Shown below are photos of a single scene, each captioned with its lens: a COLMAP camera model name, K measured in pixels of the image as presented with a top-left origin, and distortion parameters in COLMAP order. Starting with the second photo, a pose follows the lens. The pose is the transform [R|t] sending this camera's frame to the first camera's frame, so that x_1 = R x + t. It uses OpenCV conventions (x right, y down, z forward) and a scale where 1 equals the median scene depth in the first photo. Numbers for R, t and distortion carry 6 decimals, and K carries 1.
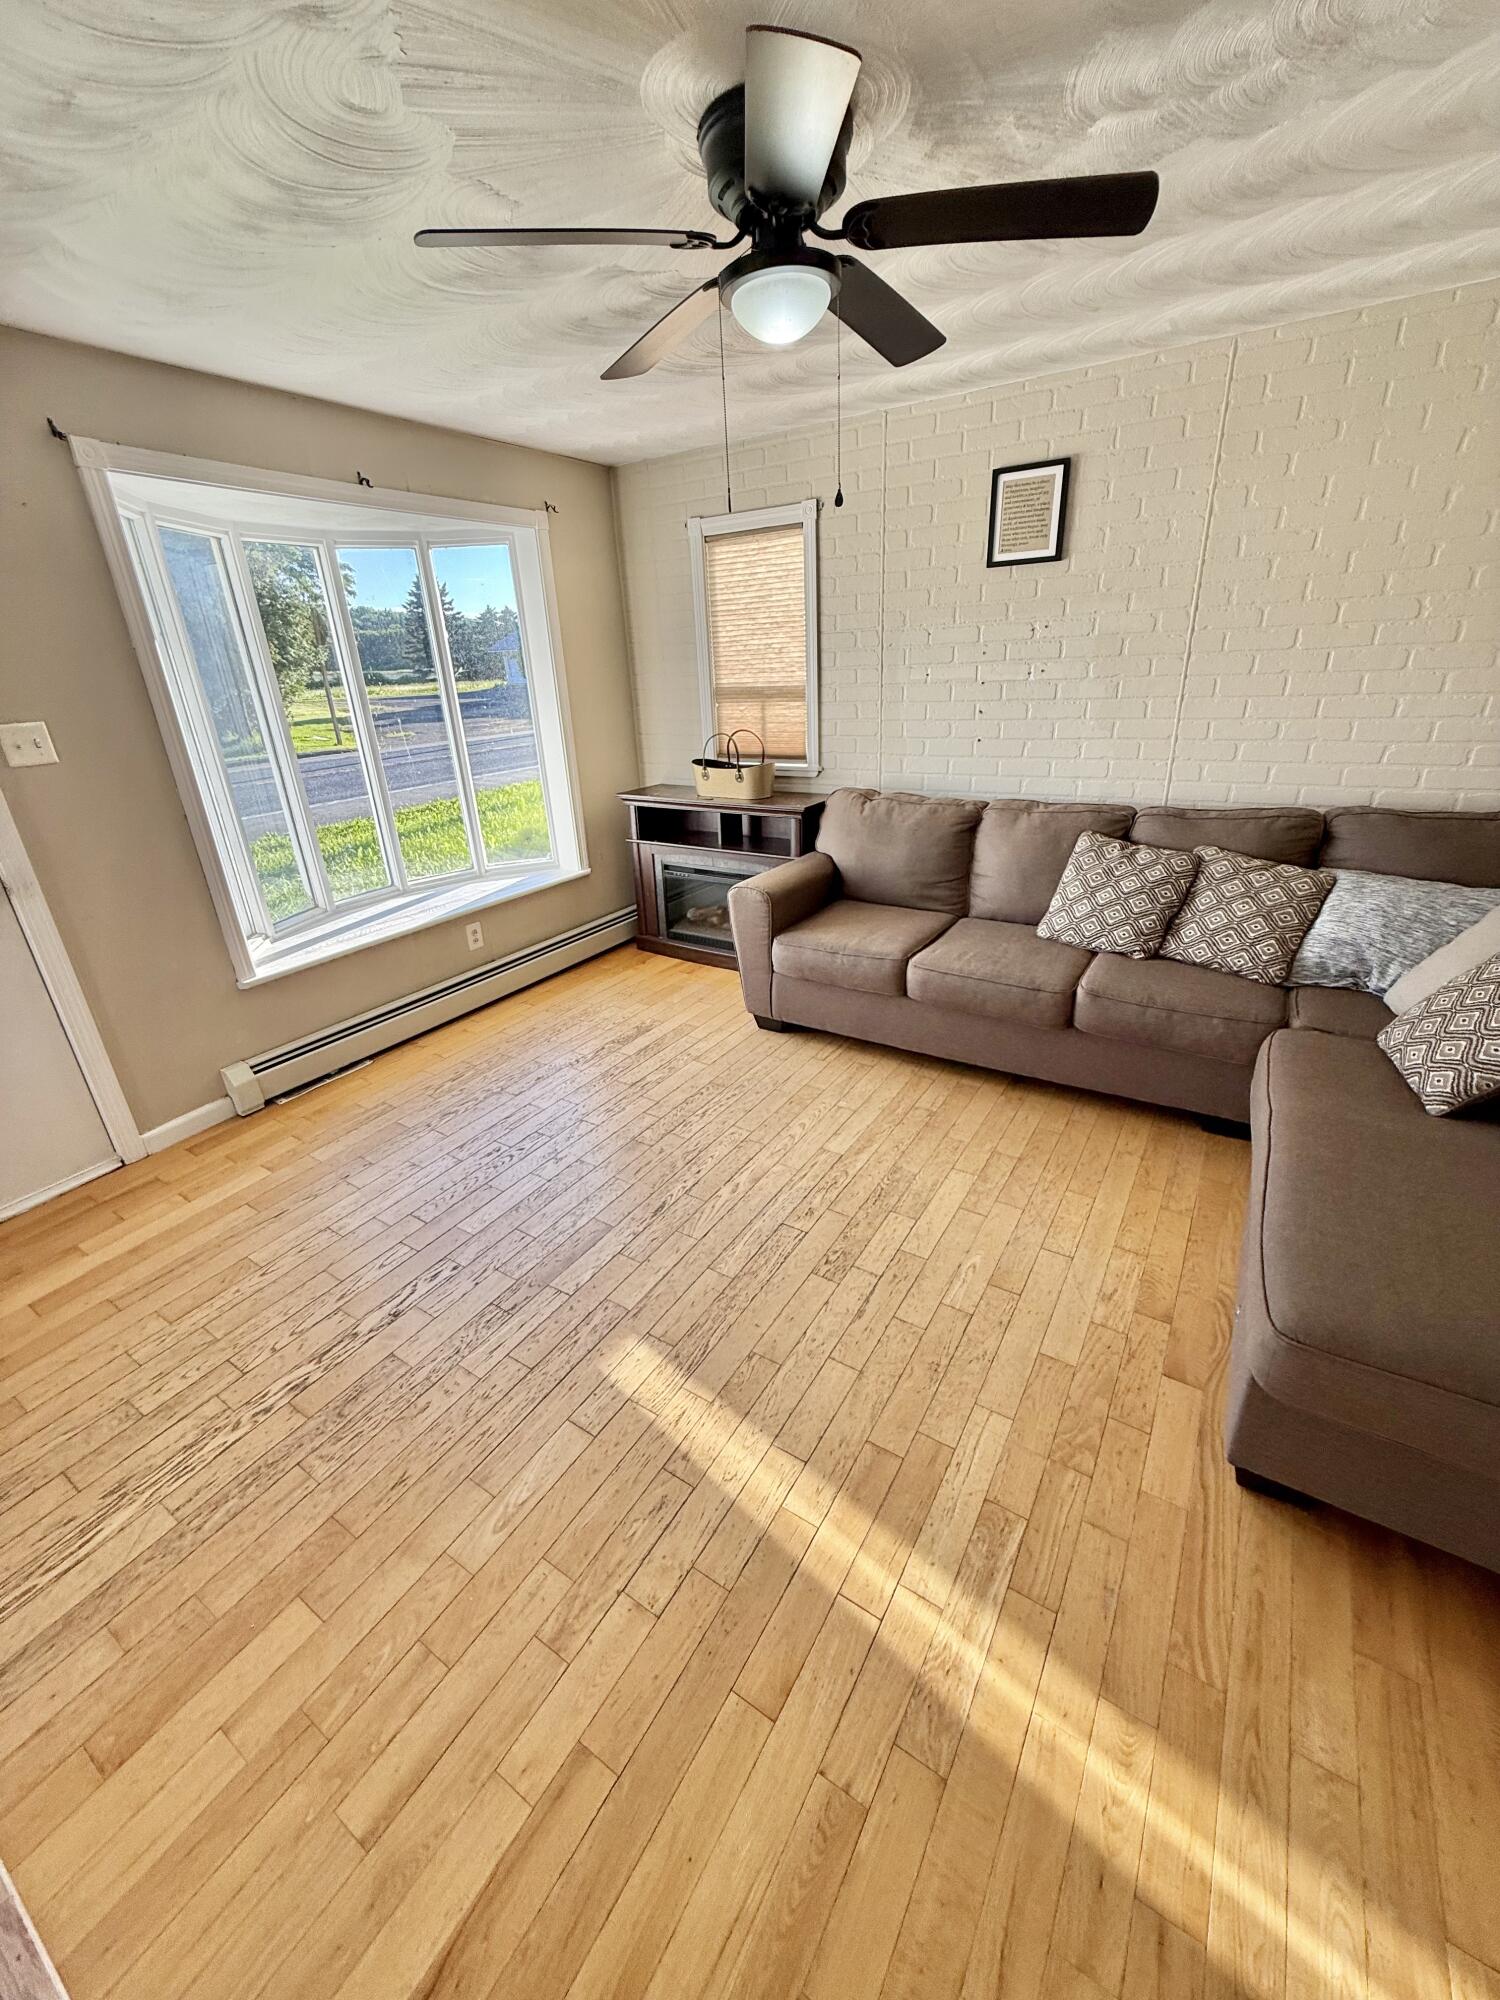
lens RADIAL K [[798.3, 0, 749.6], [0, 798.3, 997.4], [0, 0, 1]] dist [-0.003039, 0.000768]
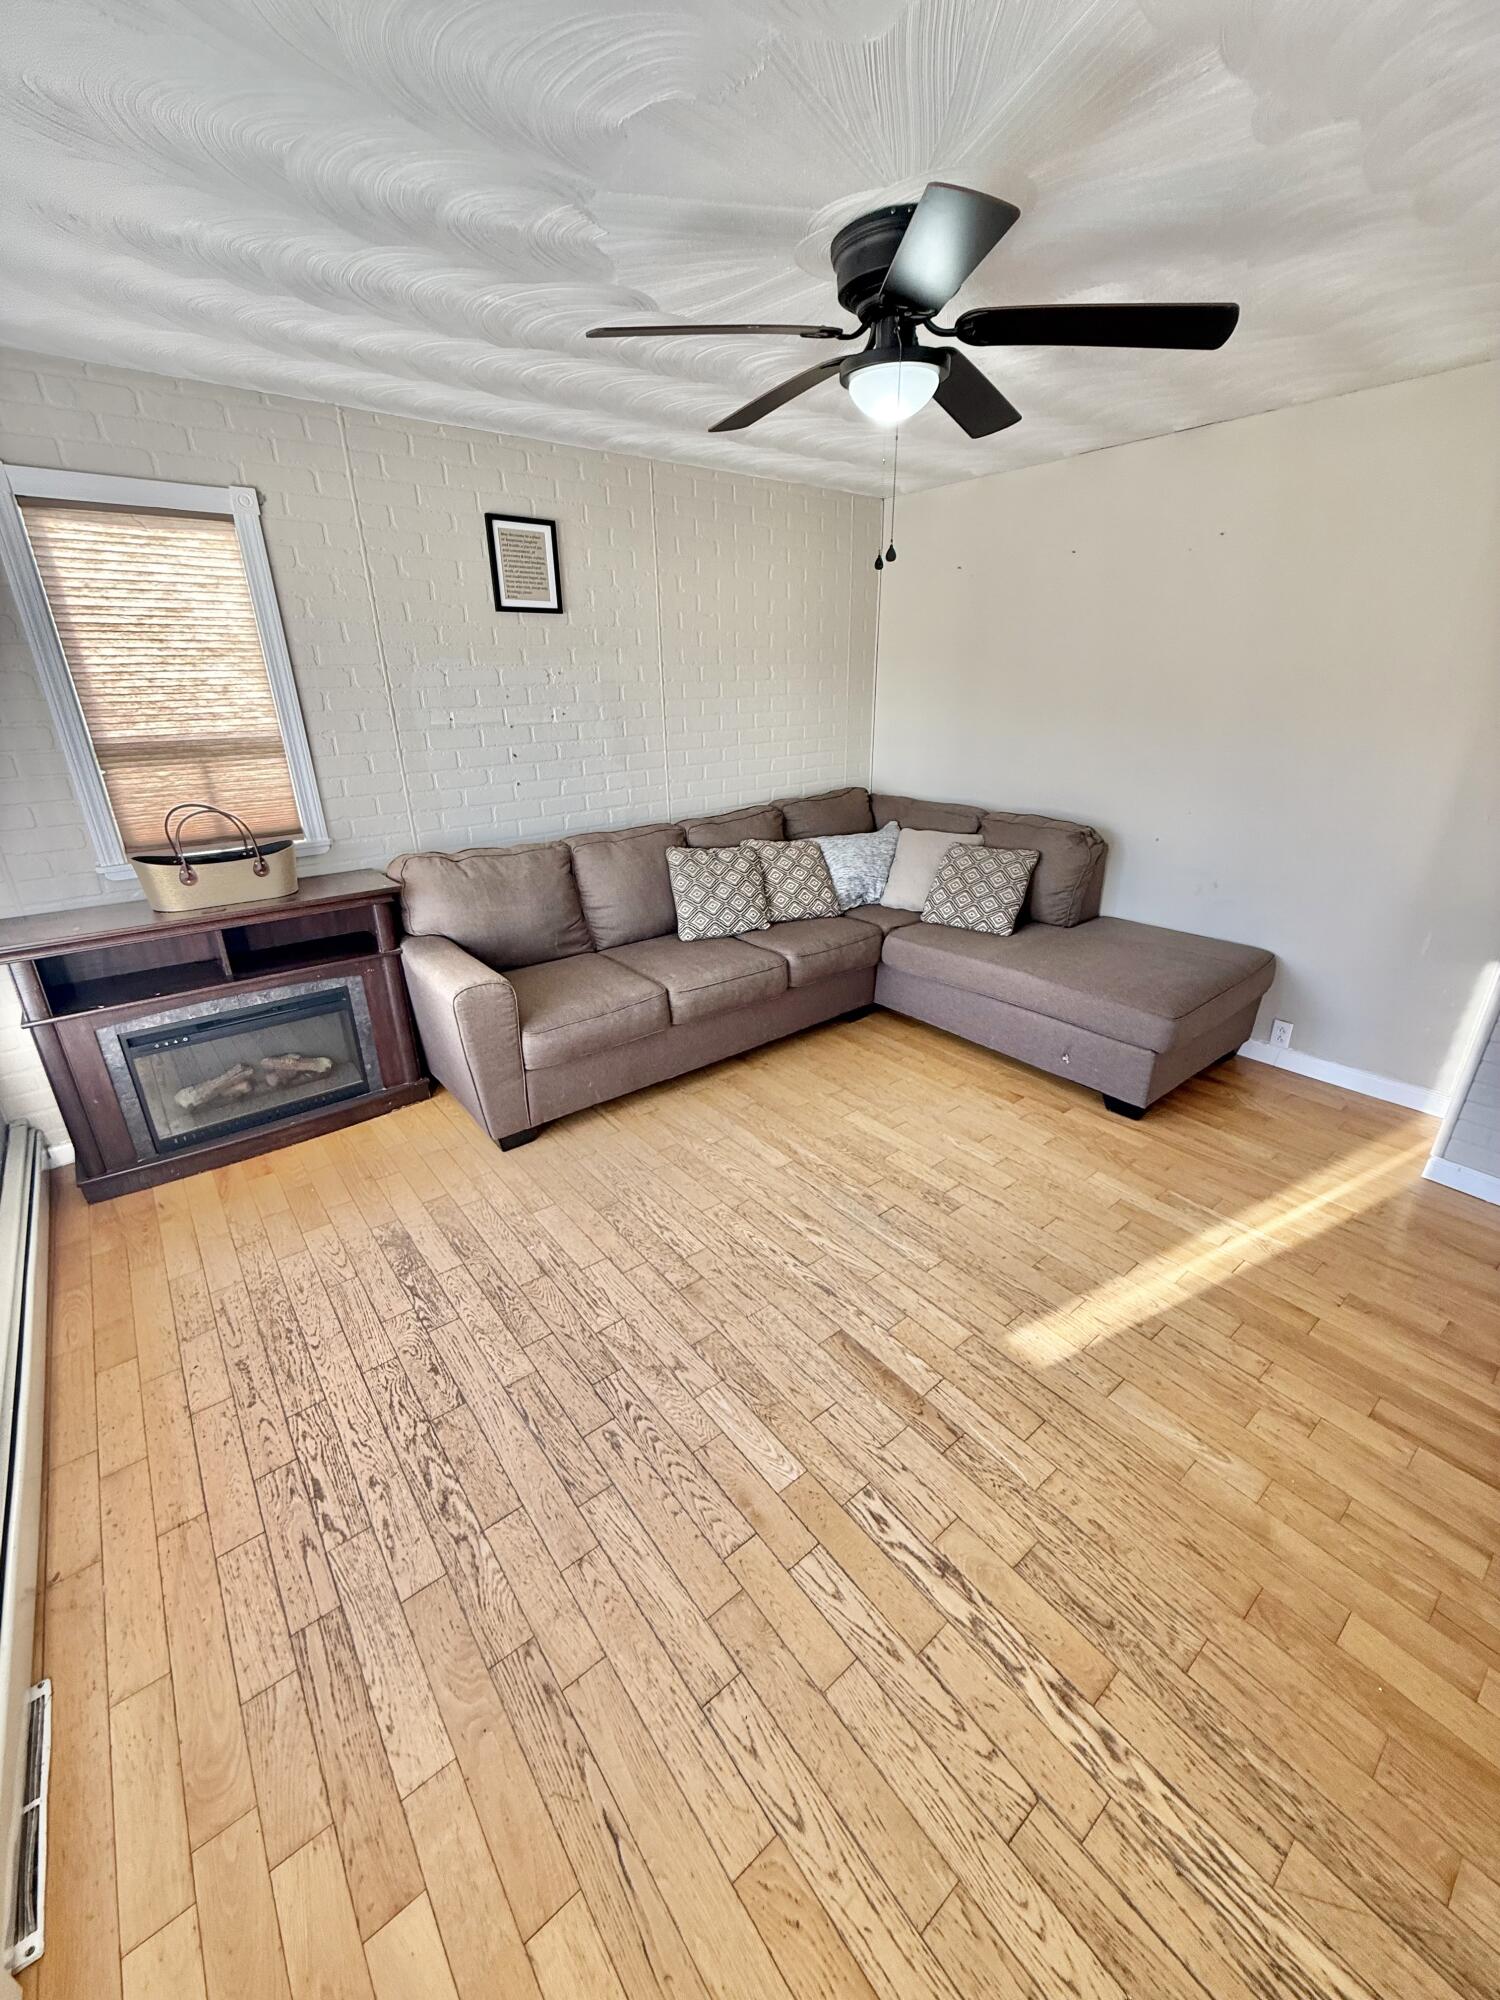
lens RADIAL K [[798.3, 0, 753.5], [0, 798.3, 994.7], [0, 0, 1]] dist [-0.003039, 0.000768]
pose [[0.315773, -0.316751, 0.894403, -0.809721], [0.368580, 0.909555, 0.191988, -0.234382], [-0.874320, 0.269034, 0.403961, 0.586284]]
